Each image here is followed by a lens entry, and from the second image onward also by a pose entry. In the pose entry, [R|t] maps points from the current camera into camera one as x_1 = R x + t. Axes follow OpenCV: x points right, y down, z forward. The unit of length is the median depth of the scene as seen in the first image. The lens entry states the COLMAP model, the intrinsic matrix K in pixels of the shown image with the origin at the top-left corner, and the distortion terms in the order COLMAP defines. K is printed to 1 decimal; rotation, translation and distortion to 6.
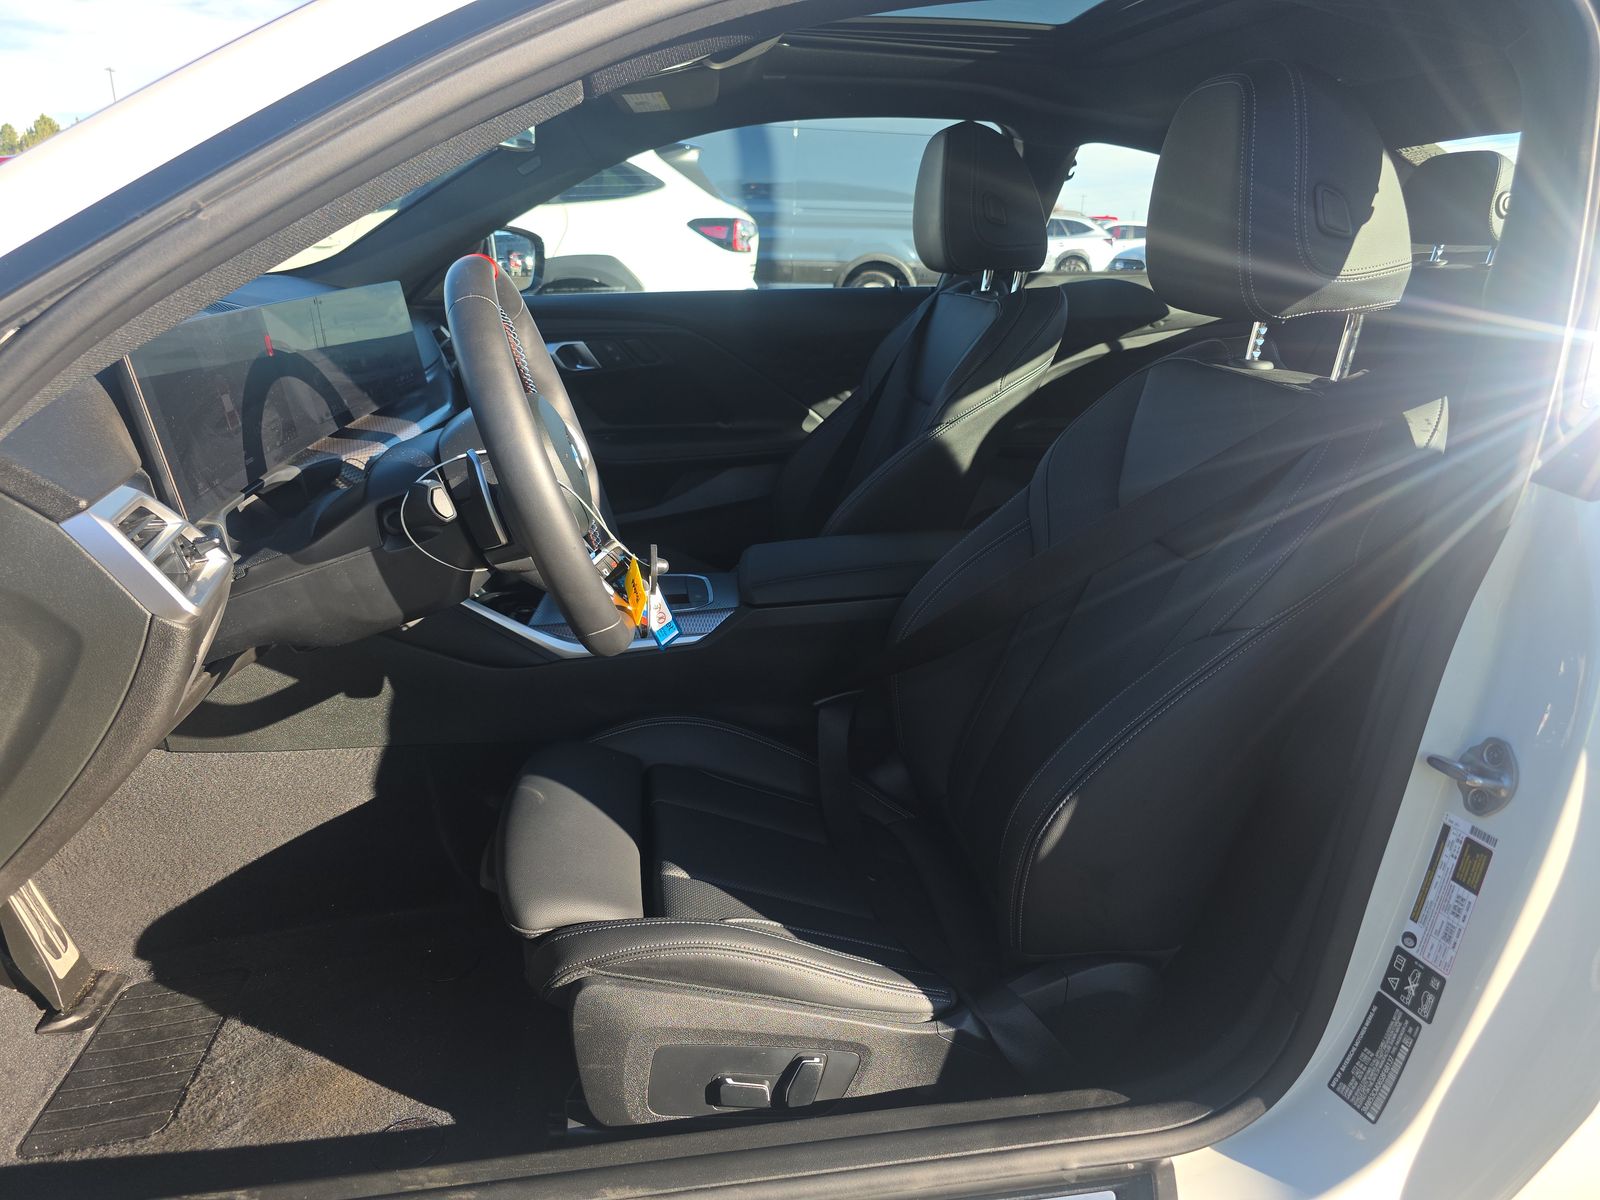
lens RADIAL K [[1070.9, 0, 800.0], [0, 1070.9, 600.0], [0, 0, 1]] dist [0.001512, -0.015860]
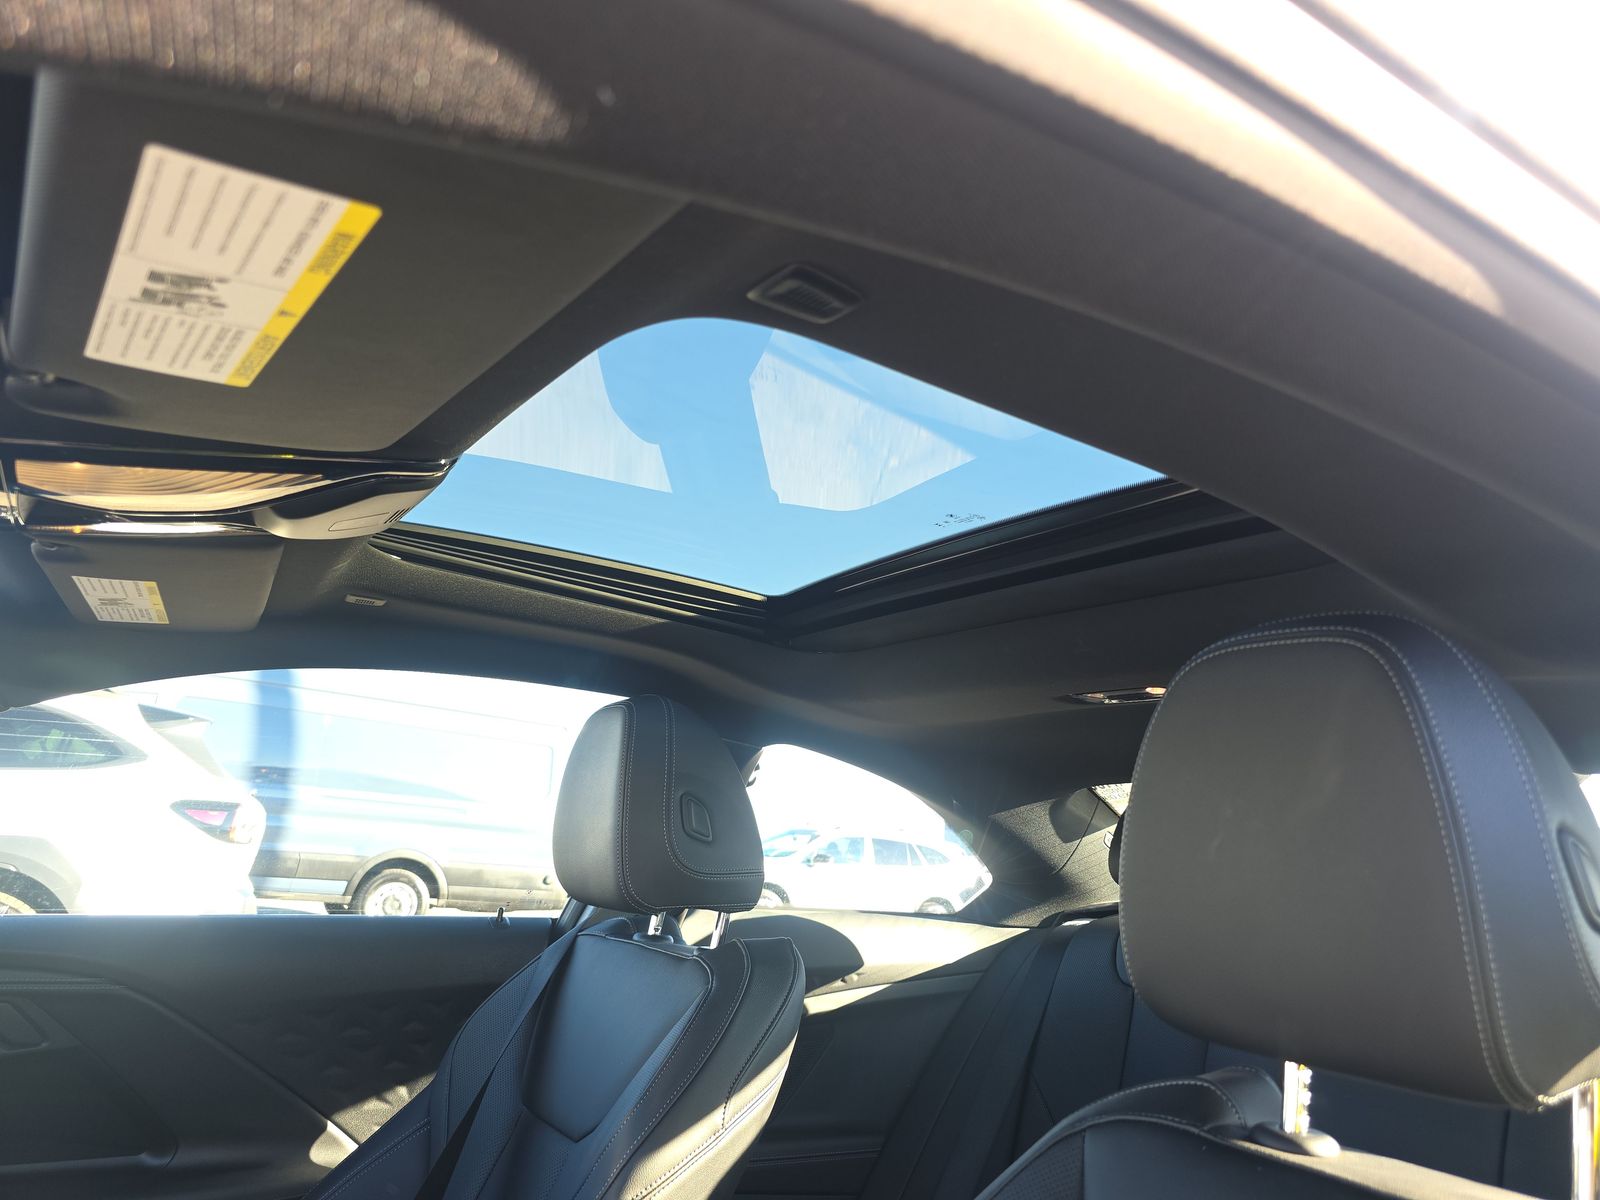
lens RADIAL K [[1071.1, 0, 813.5], [0, 1071.1, 611.4], [0, 0, 1]] dist [0.032626, -0.005974]
pose [[0.906930, 0.147593, 0.394581, -0.026836], [0.075529, 0.864481, -0.496959, -0.106188], [-0.414455, 0.480509, 0.772876, 0.297375]]
